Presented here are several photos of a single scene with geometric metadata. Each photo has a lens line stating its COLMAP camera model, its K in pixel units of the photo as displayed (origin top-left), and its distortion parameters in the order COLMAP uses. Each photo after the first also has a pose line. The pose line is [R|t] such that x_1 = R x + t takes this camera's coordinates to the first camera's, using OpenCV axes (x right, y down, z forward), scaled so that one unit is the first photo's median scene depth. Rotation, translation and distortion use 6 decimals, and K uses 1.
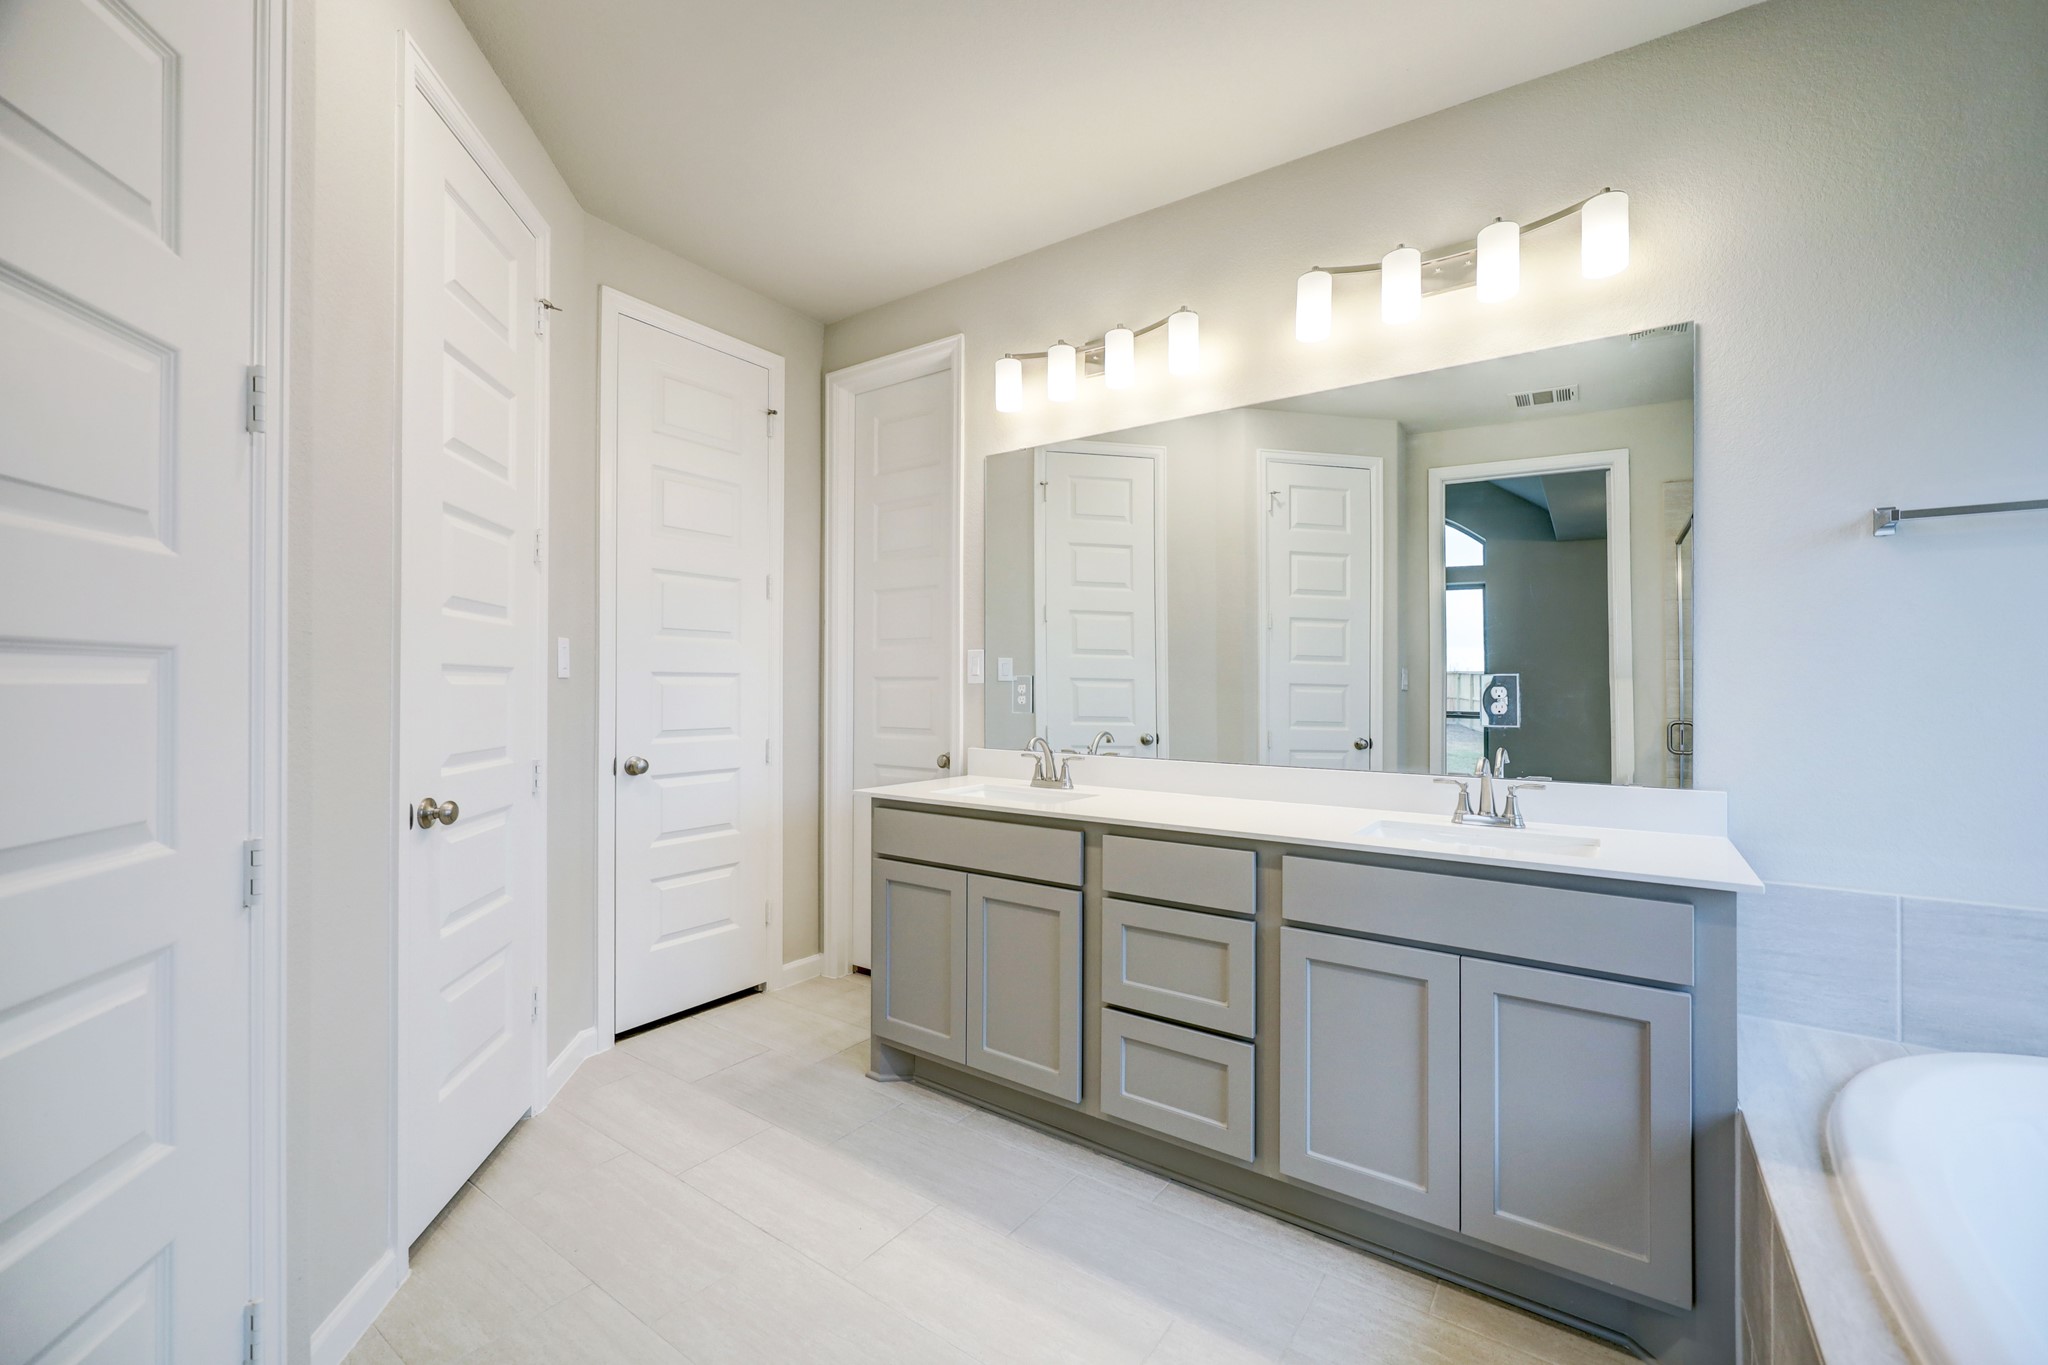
lens RADIAL K [[860.9, 0, 1030.9], [0, 860.9, 684.9], [0, 0, 1]] dist [0.000053, -0.000102]
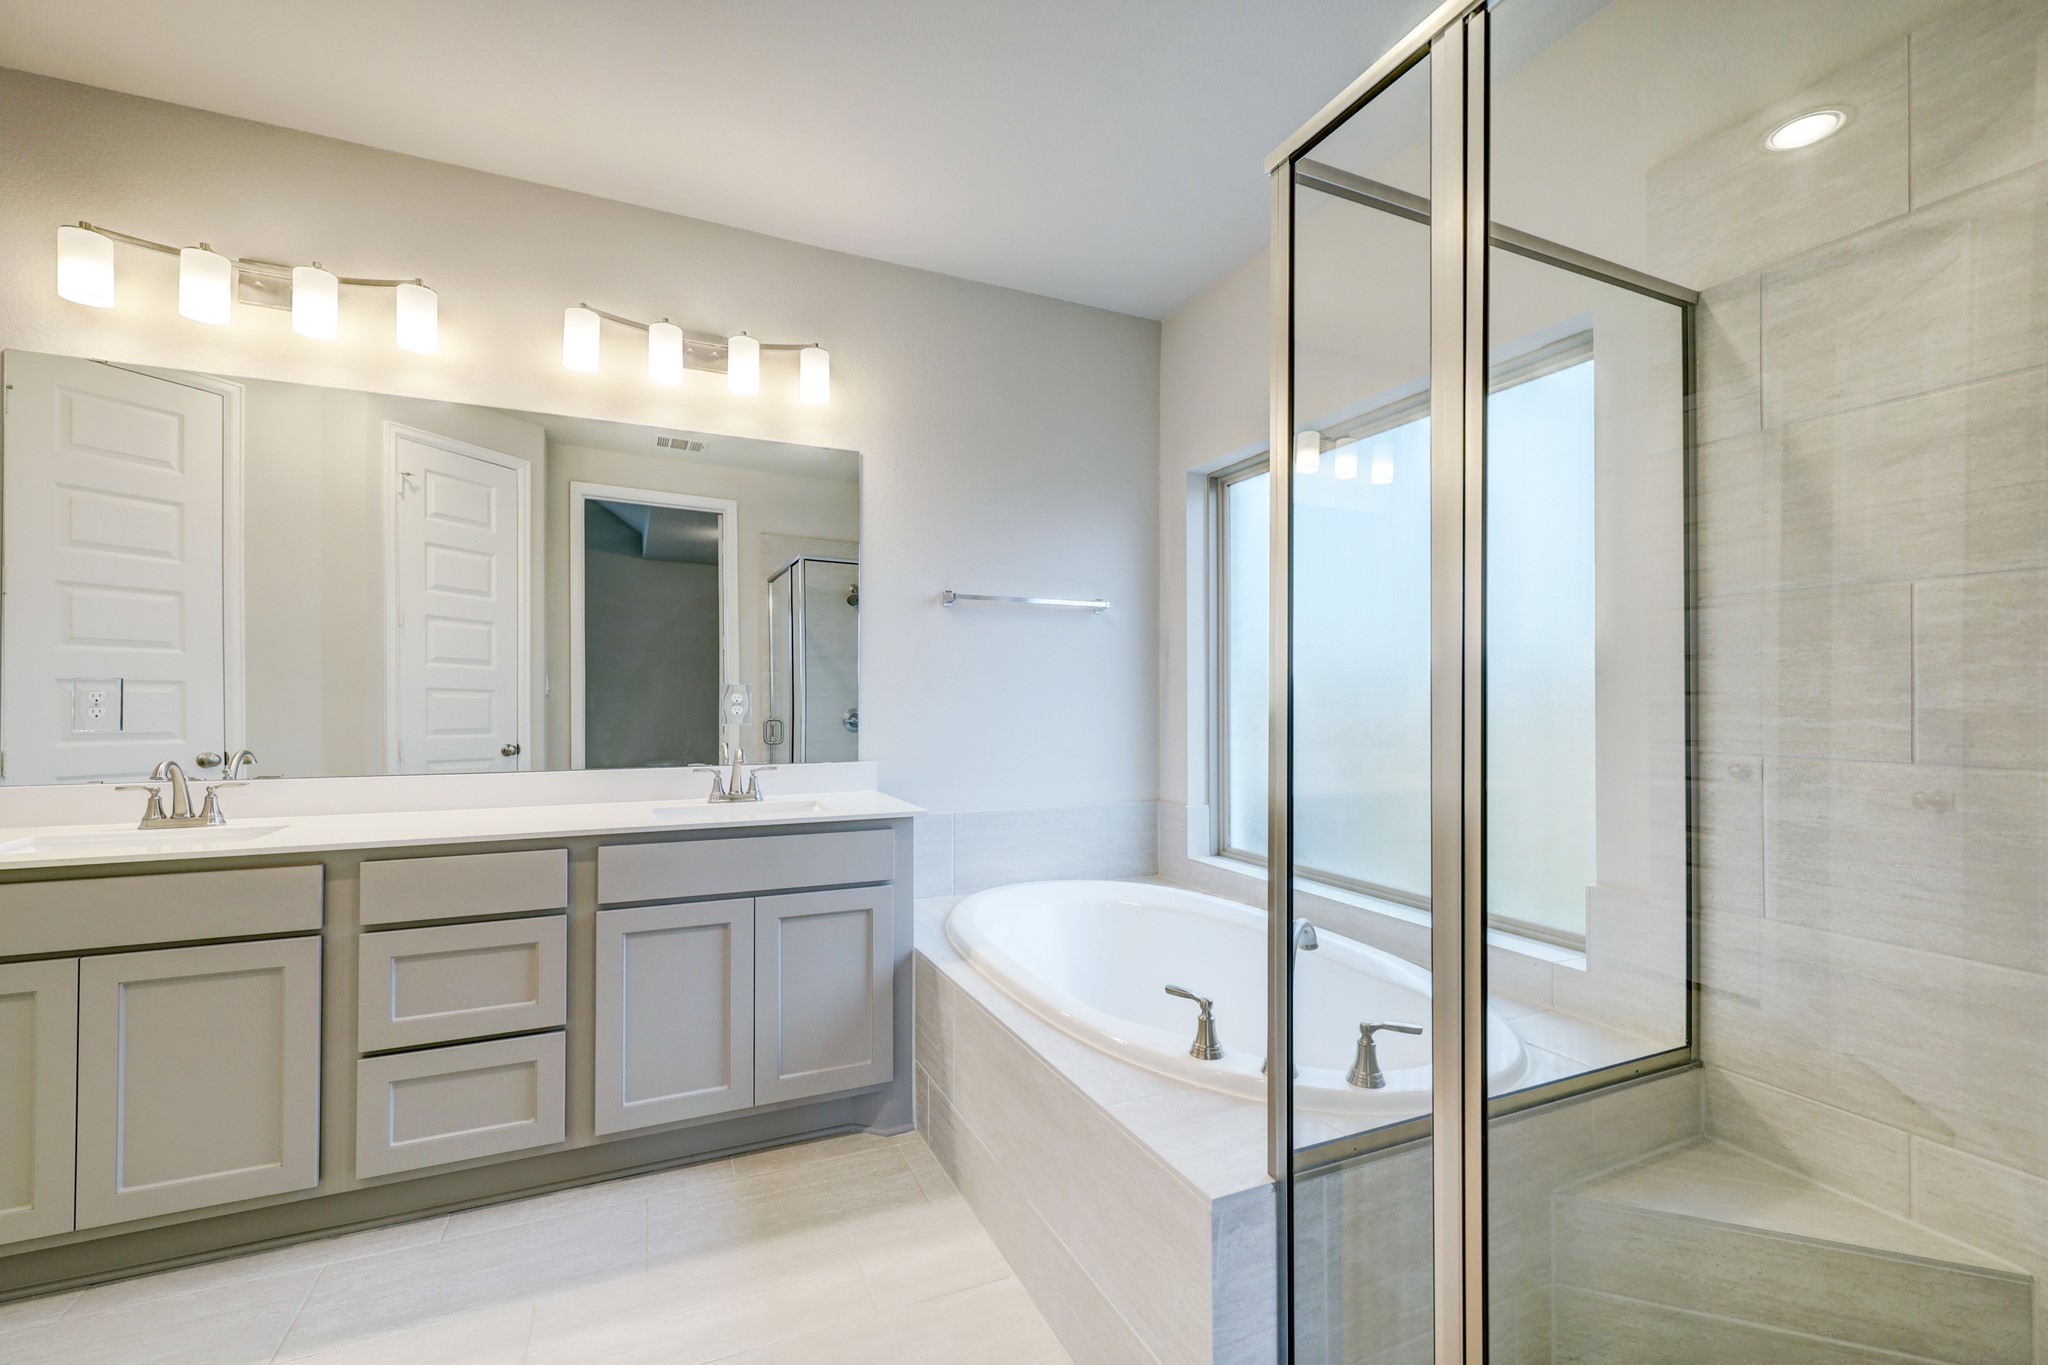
lens RADIAL K [[860.9, 0, 1030.9], [0, 860.9, 684.9], [0, 0, 1]] dist [0.000053, -0.000102]
pose [[0.526028, 0.004522, 0.850455, -0.310944], [-0.001690, 0.999989, -0.004271, -0.005223], [-0.850466, 0.000809, 0.526030, -0.045075]]
